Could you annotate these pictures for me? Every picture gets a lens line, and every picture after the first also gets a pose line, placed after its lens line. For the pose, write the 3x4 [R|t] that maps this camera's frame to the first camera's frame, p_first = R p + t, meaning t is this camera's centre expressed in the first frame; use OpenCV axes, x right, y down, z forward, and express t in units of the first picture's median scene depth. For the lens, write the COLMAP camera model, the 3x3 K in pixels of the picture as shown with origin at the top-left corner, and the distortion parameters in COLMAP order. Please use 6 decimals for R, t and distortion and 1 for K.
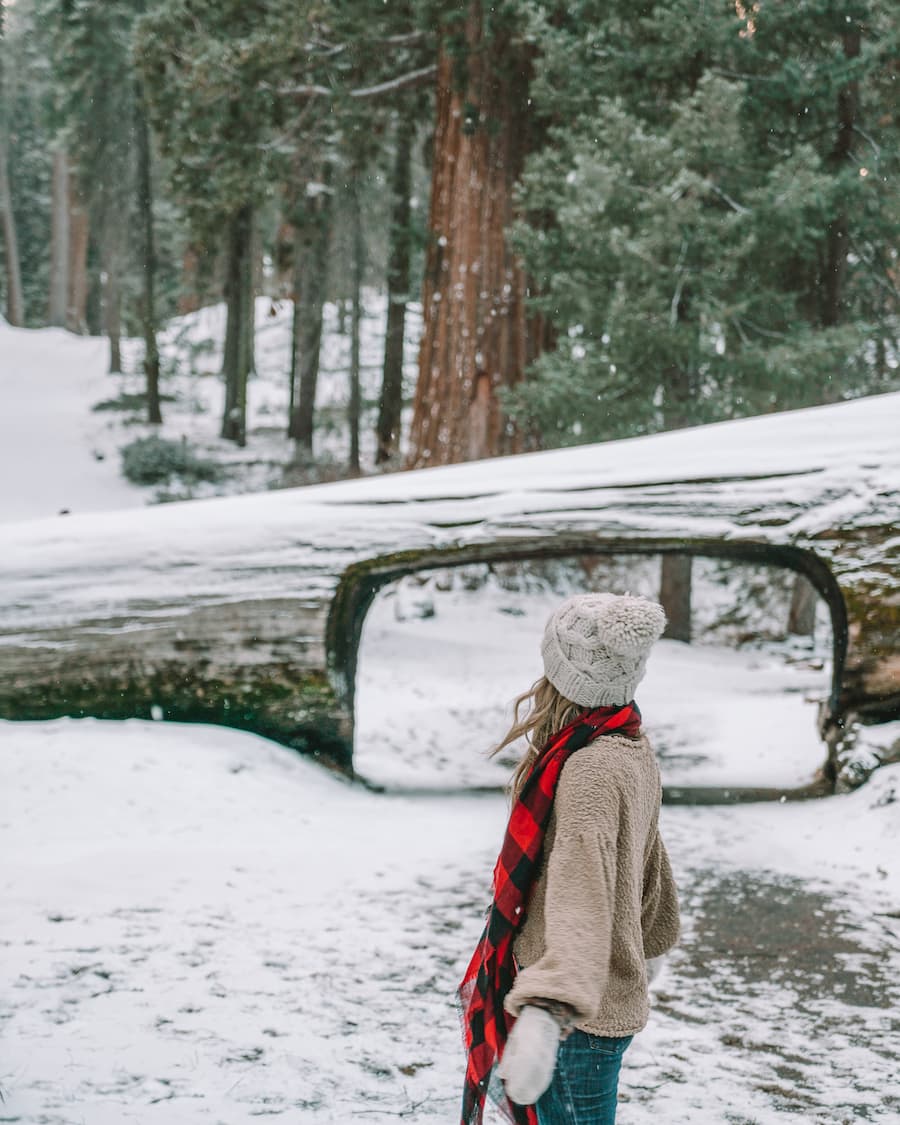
lens RADIAL K [[2811.6, 0, 449.8], [0, 2811.6, 562.8], [0, 0, 1]] dist [0.174349, 0.000000]
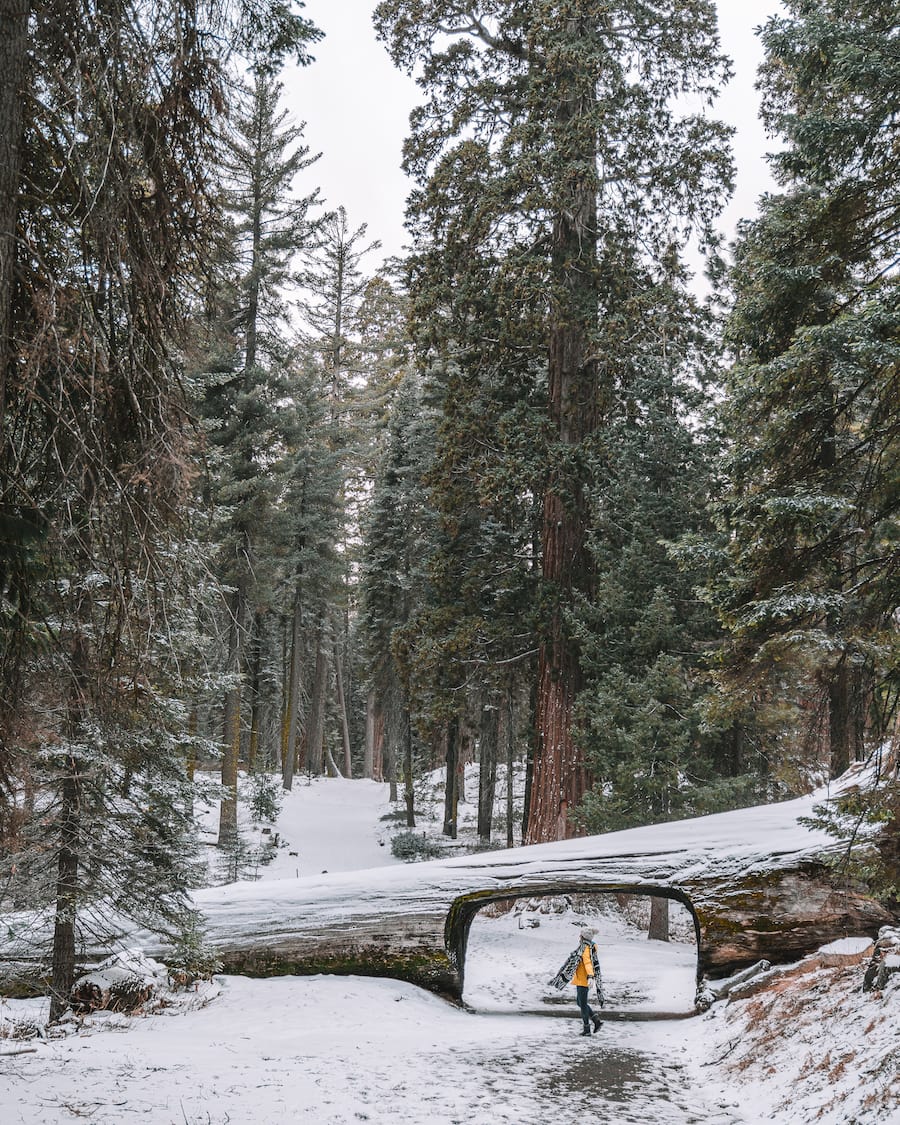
lens RADIAL K [[1515.9, 0, 450.0], [0, 1515.9, 562.6], [0, 0, 1]] dist [0.027693, 0.000000]
pose [[0.993719, -0.023982, -0.109302, 0.077685], [-0.000424, 0.975951, -0.217990, 0.003262], [0.111901, 0.216667, 0.969811, -0.120287]]
